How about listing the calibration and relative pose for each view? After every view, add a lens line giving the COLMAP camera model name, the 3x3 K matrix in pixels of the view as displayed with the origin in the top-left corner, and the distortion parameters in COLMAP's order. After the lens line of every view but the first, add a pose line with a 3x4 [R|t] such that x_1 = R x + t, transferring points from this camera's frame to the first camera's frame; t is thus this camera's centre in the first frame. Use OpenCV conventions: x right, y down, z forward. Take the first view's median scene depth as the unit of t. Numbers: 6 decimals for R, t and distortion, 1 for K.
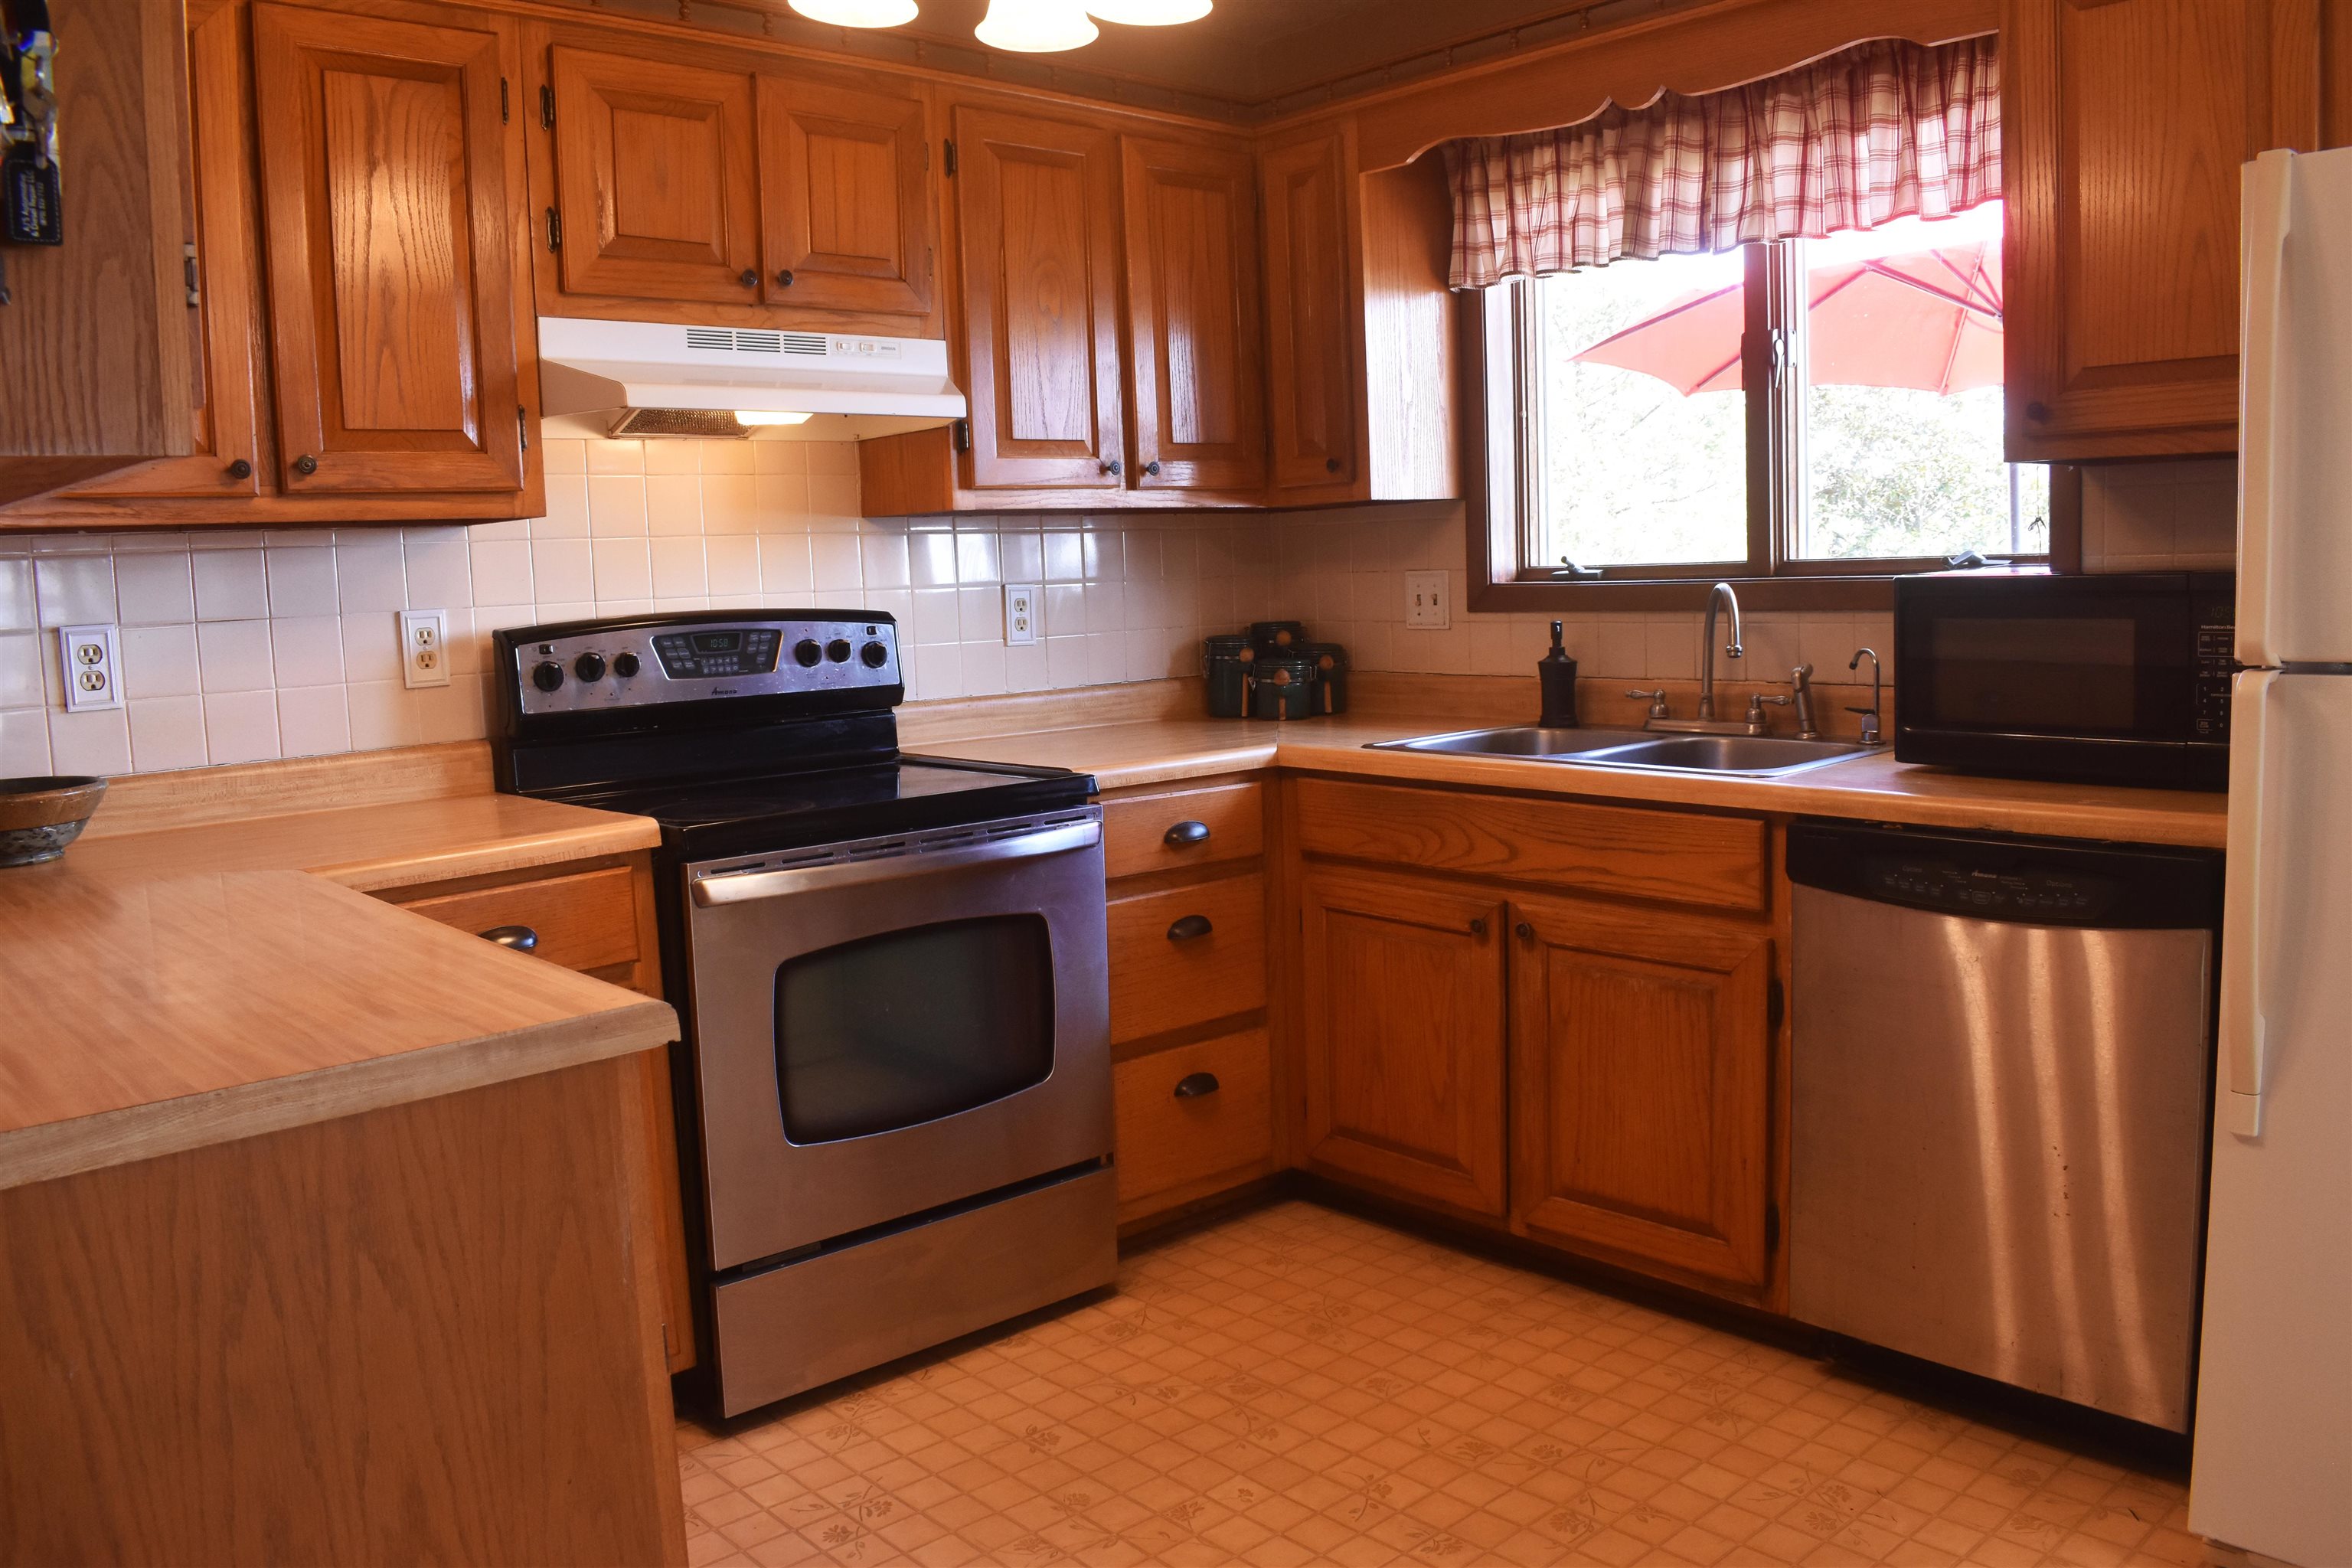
lens RADIAL K [[1833.8, 0, 1185.2], [0, 1833.8, 790.2], [0, 0, 1]] dist [-0.100572, 0.019433]
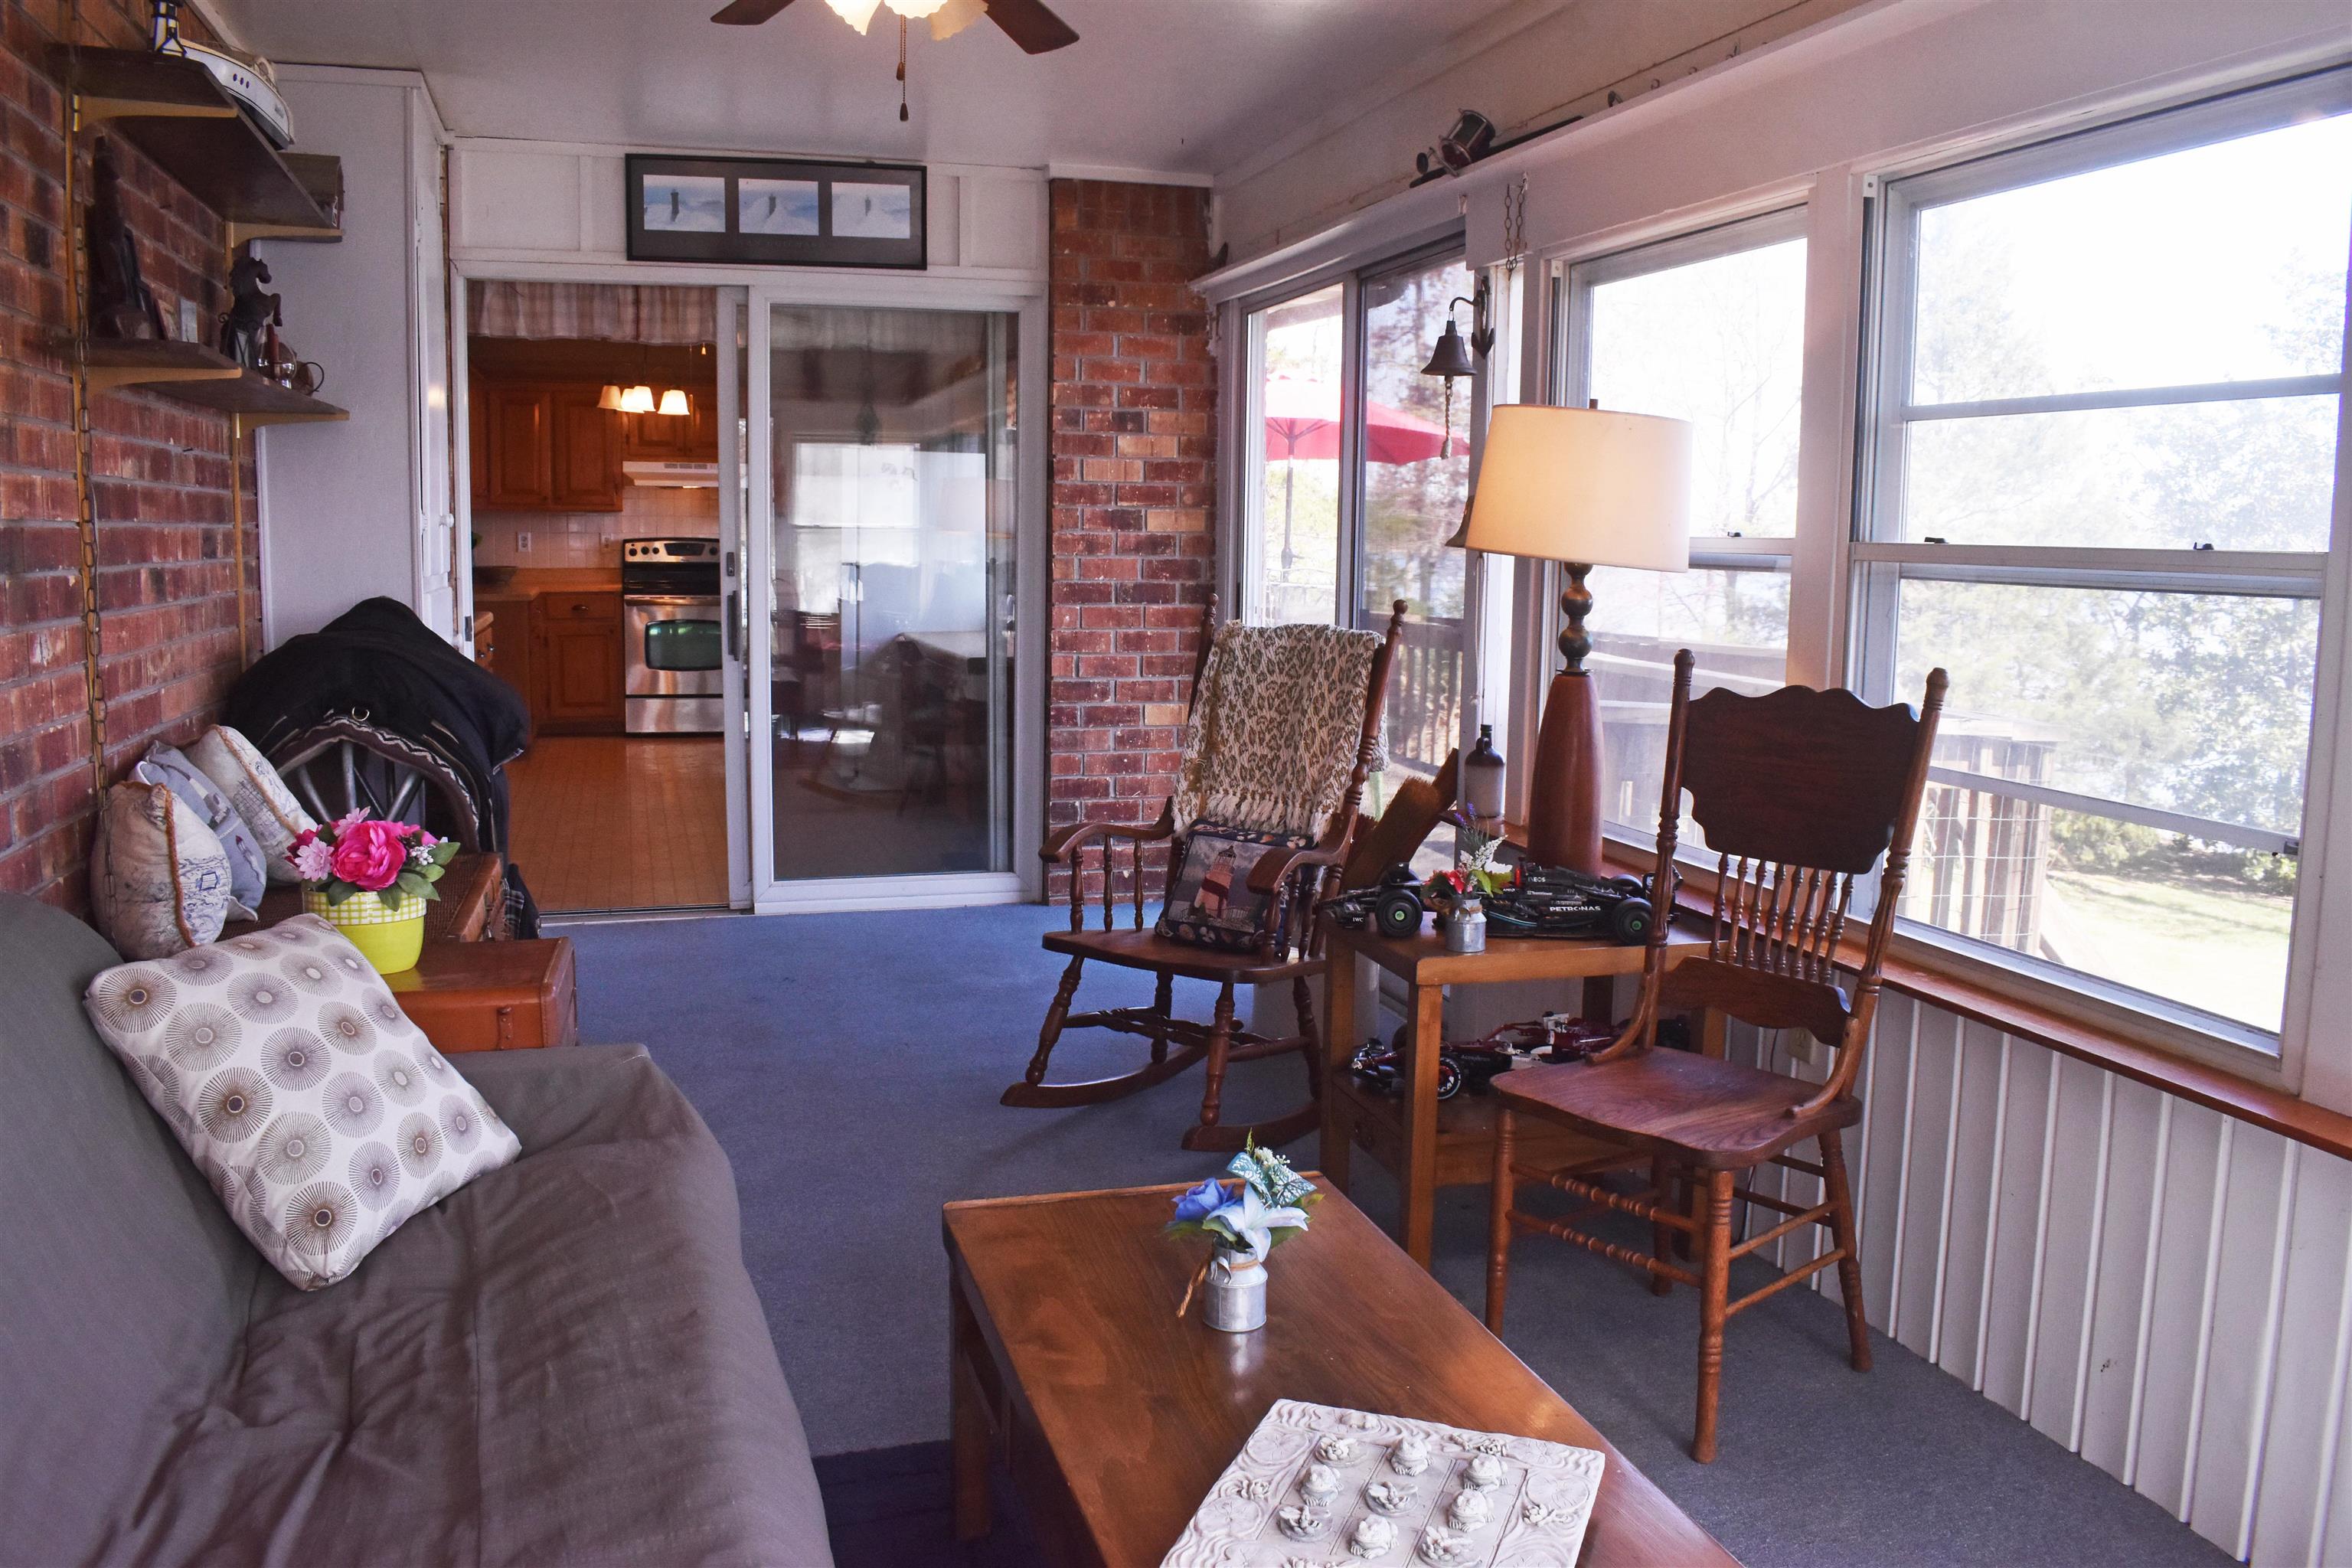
lens RADIAL K [[1833.8, 0, 1168.7], [0, 1833.8, 770.7], [0, 0, 1]] dist [-0.100572, 0.019433]
pose [[0.900655, 0.105621, -0.421502, 2.255708], [-0.101815, 0.994301, 0.031597, 0.154621], [0.422437, 0.014457, 0.906277, -1.922632]]
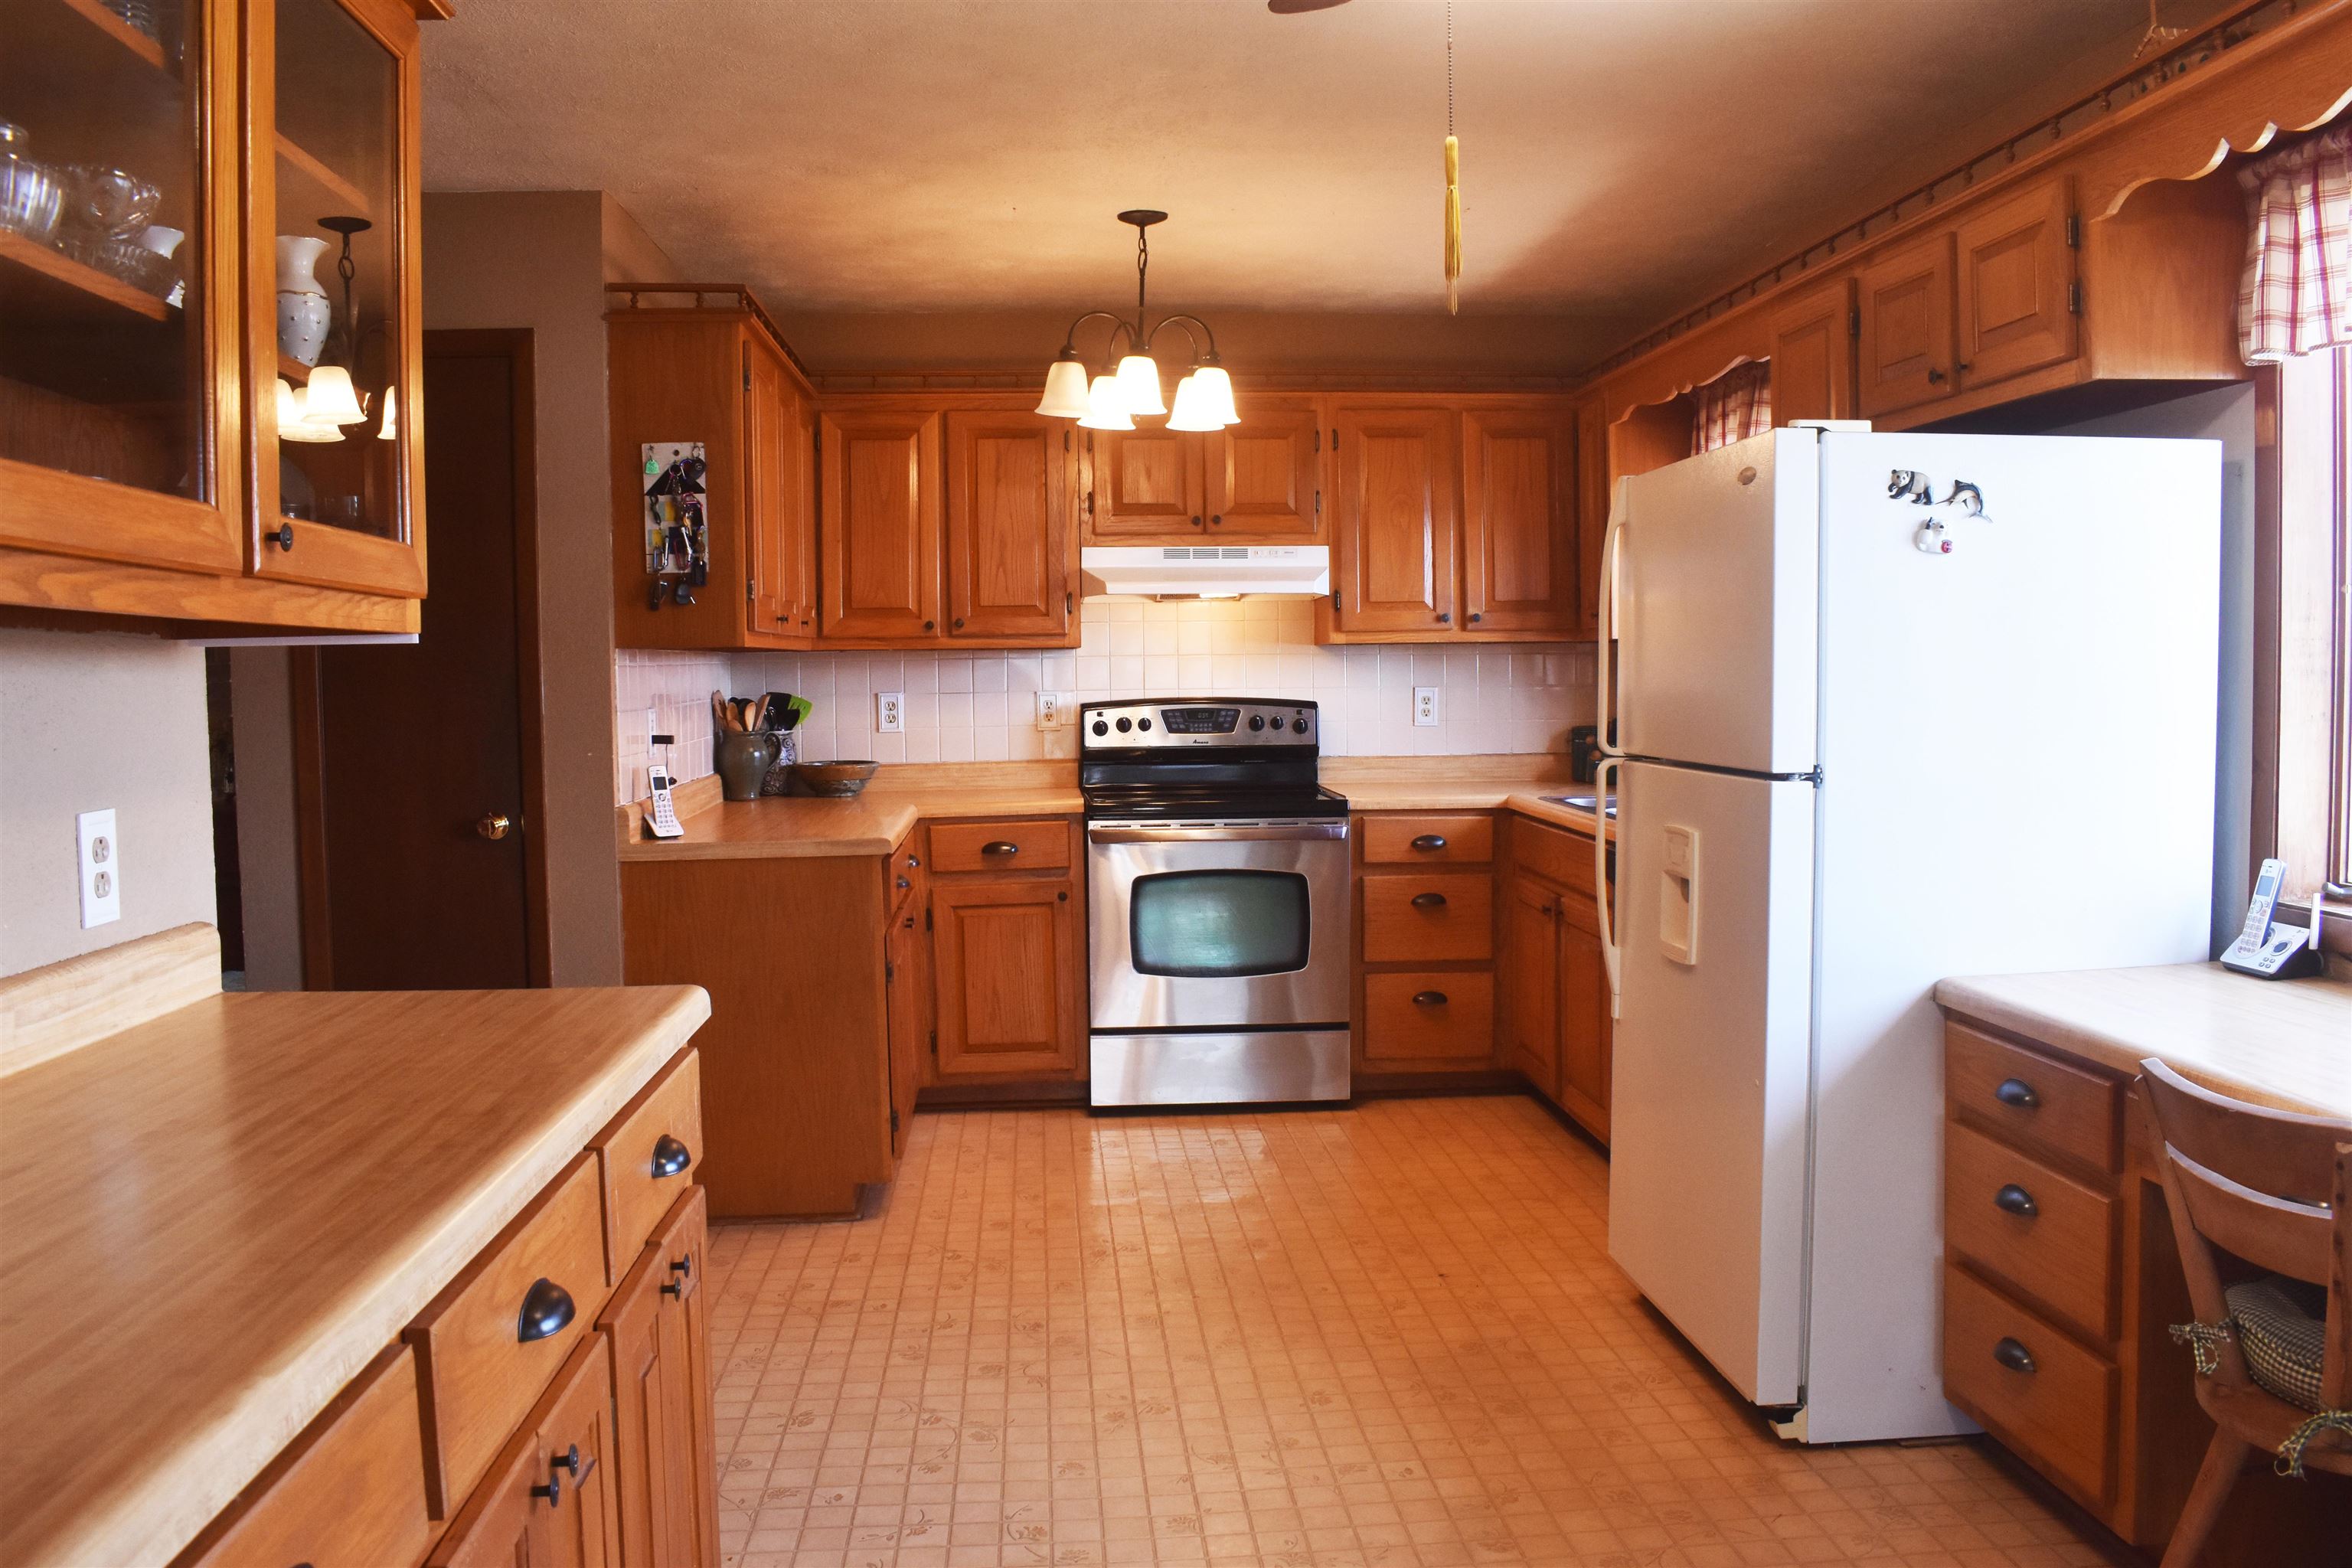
lens RADIAL K [[1833.8, 0, 1174.8], [0, 1833.8, 781.0], [0, 0, 1]] dist [-0.100572, 0.019433]
pose [[0.791929, 0.059718, -0.607686, 0.868429], [-0.089442, 0.995816, -0.018700, 0.021283], [0.604027, 0.069162, 0.793957, -0.475451]]
